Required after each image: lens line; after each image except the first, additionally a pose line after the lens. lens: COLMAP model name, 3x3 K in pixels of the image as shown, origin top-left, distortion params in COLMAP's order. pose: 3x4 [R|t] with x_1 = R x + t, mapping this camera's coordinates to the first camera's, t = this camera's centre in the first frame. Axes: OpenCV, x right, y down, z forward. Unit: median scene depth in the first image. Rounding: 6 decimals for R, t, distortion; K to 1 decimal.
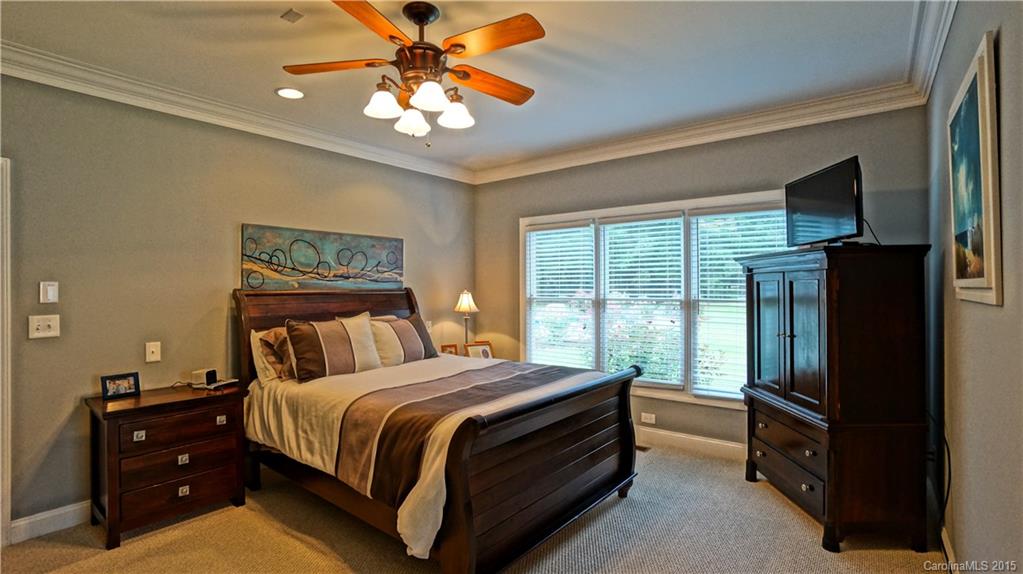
lens RADIAL K [[481.1, 0, 503.4], [0, 481.1, 282.4], [0, 0, 1]] dist [-0.042781, 0.000302]
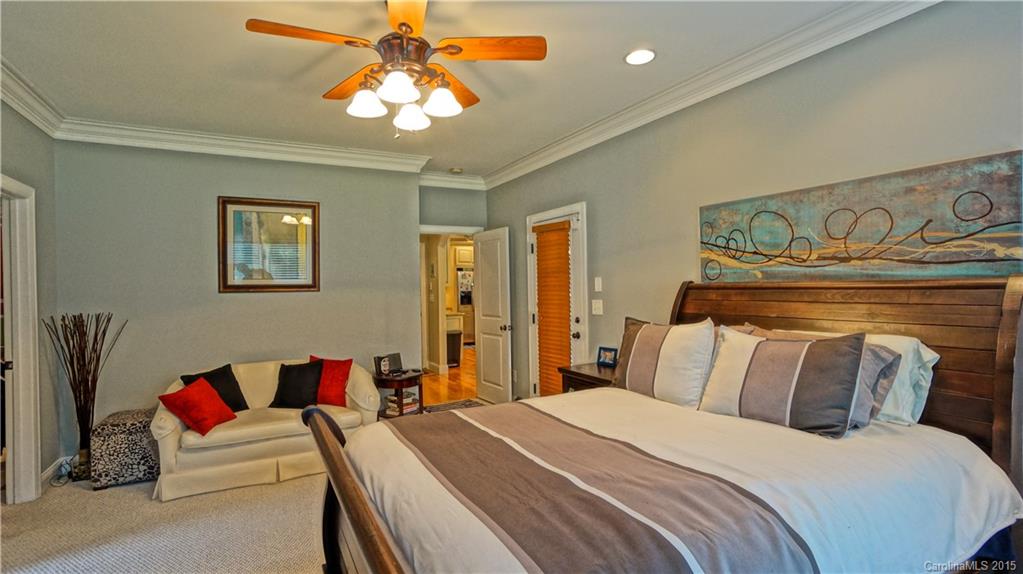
lens RADIAL K [[481.1, 0, 503.4], [0, 481.1, 282.4], [0, 0, 1]] dist [-0.042781, 0.000302]
pose [[-0.411278, 0.008753, -0.911468, 0.386023], [0.030293, 0.999533, -0.004070, 0.008055], [0.911006, -0.029285, -0.411351, 0.955267]]
